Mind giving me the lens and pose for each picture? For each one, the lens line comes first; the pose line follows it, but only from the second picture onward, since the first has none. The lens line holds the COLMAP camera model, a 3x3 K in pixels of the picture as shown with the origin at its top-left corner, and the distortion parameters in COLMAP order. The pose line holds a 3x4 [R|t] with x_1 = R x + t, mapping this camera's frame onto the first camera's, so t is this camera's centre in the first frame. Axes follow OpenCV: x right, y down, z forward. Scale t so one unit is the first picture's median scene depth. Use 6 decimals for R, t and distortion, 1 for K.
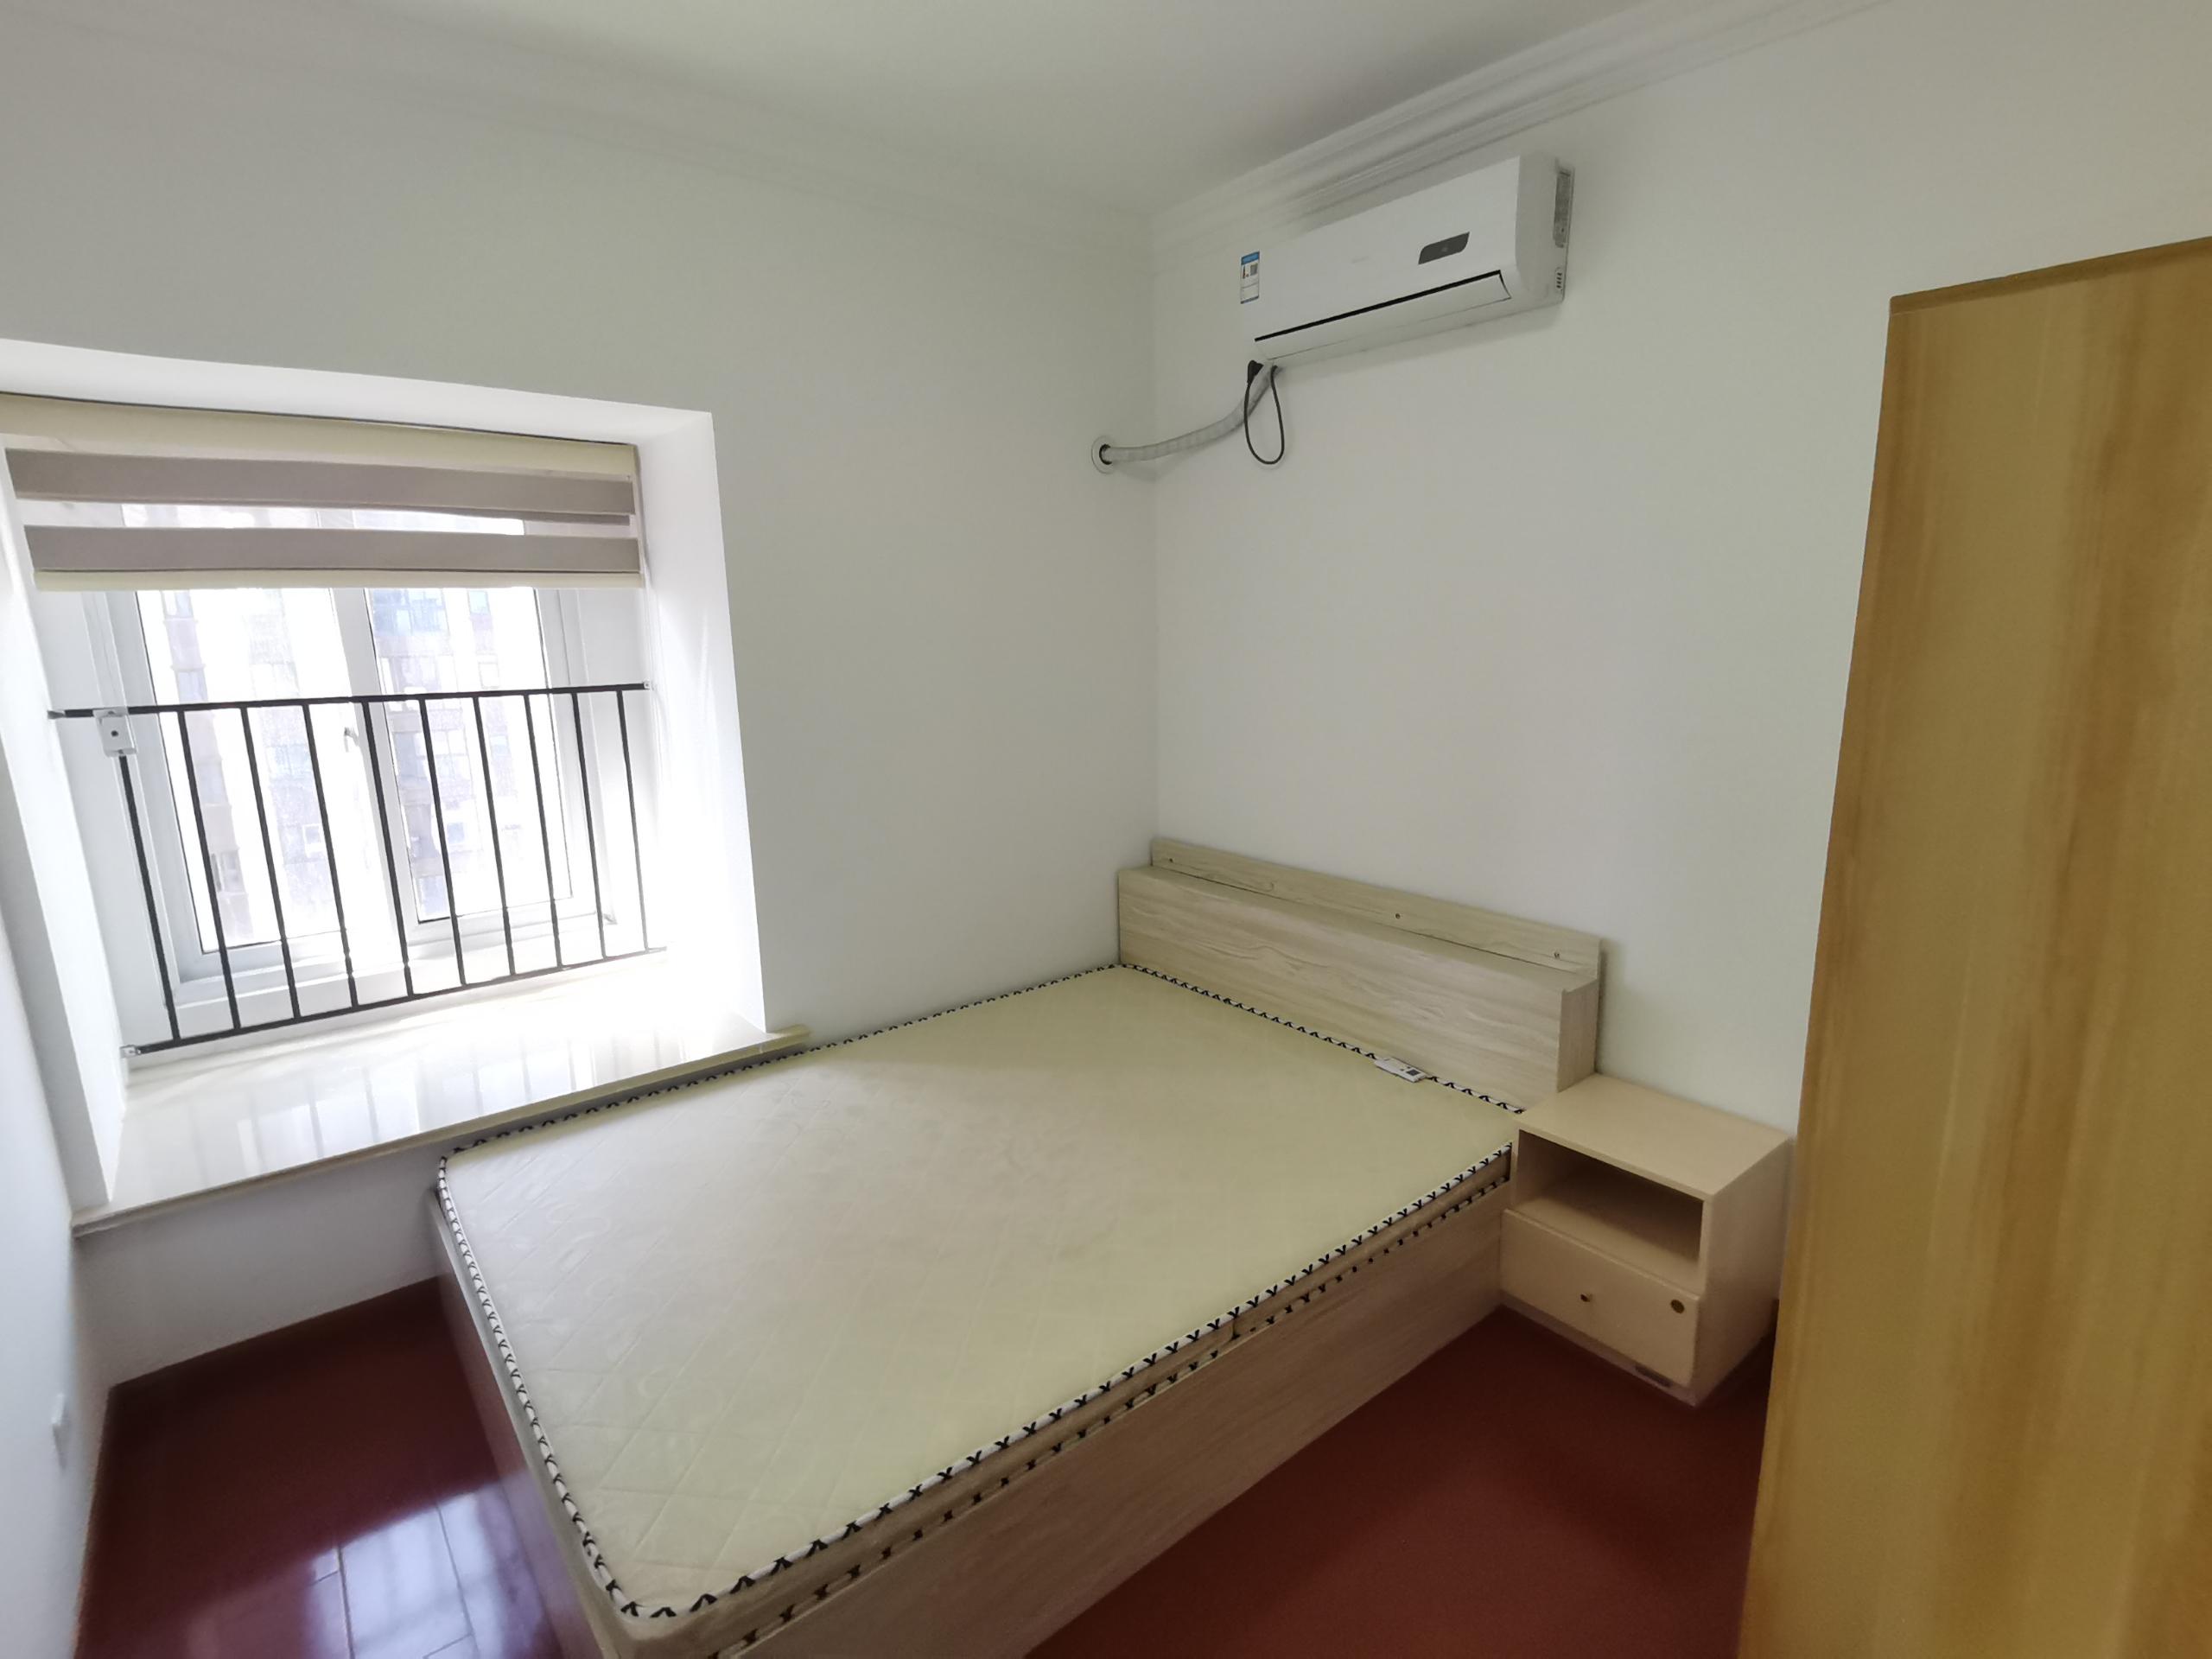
lens RADIAL K [[1091.8, 0, 1102.7], [0, 1091.8, 841.3], [0, 0, 1]] dist [0.055763, -0.030754]
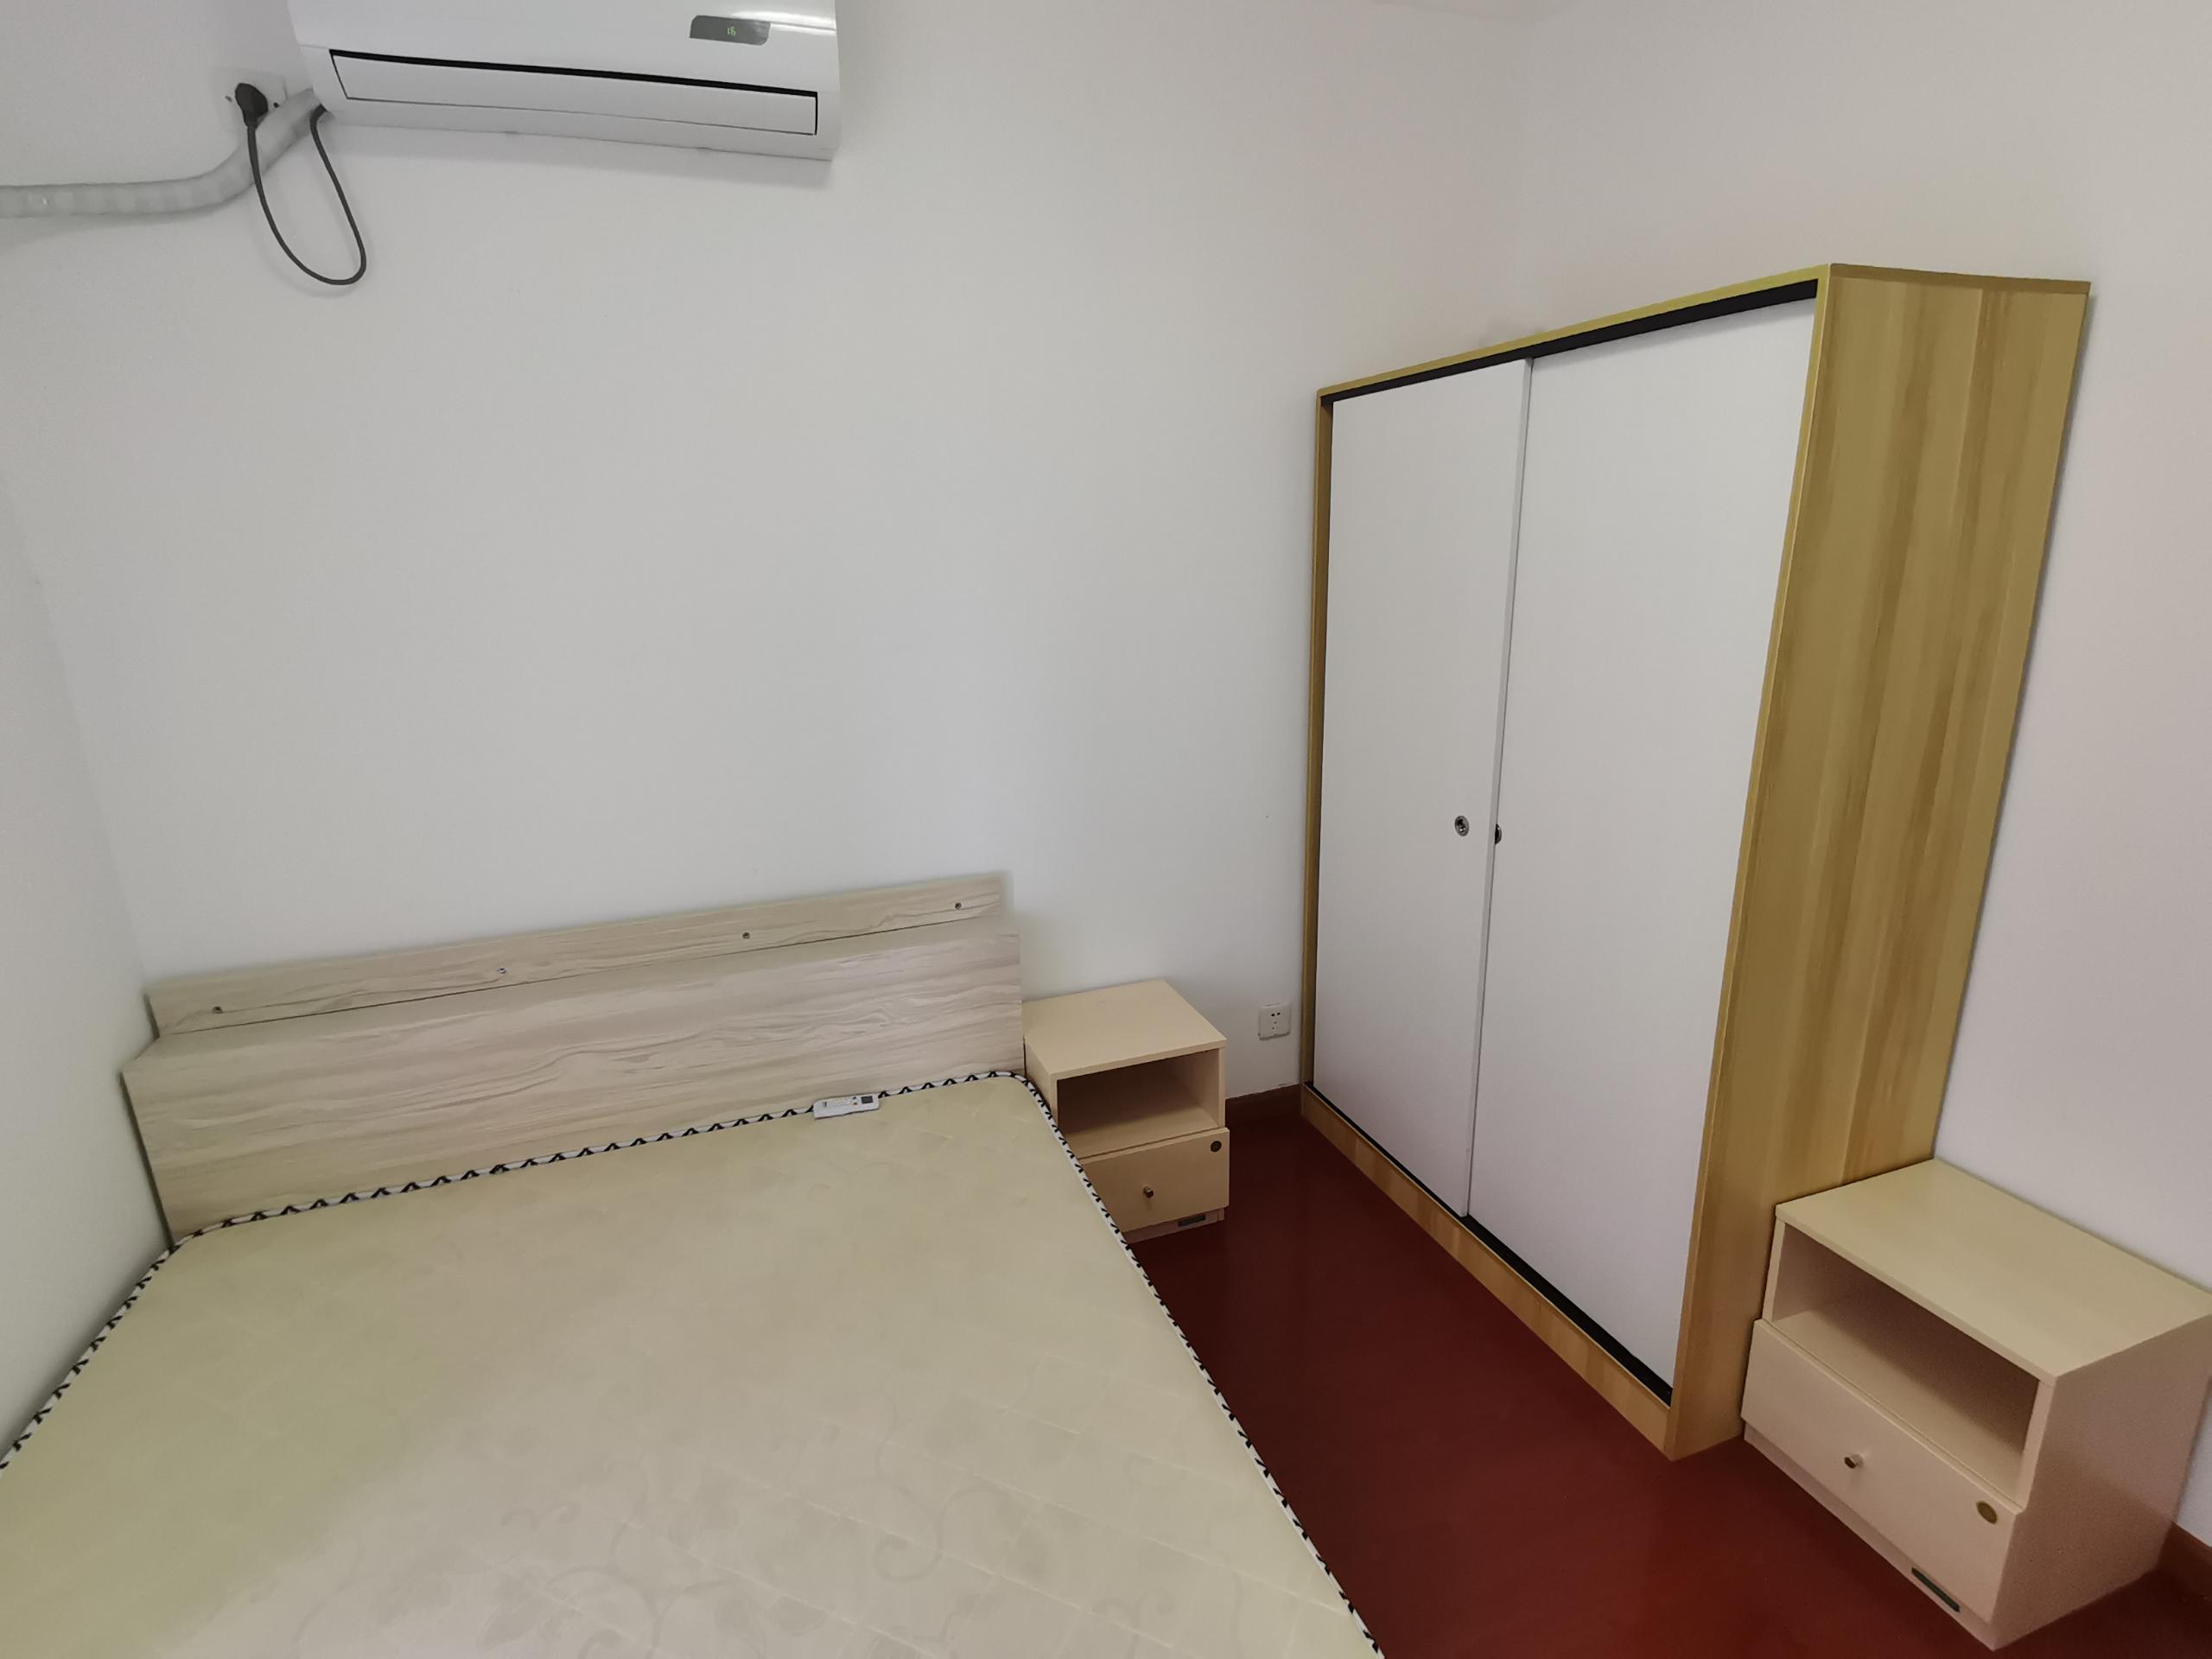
lens RADIAL K [[1091.8, 0, 1102.7], [0, 1091.8, 841.3], [0, 0, 1]] dist [0.055763, -0.030754]
pose [[0.325102, -0.250903, 0.911788, -0.337615], [0.219172, 0.957901, 0.185445, -0.083757], [-0.919931, 0.139549, 0.366406, 0.465469]]
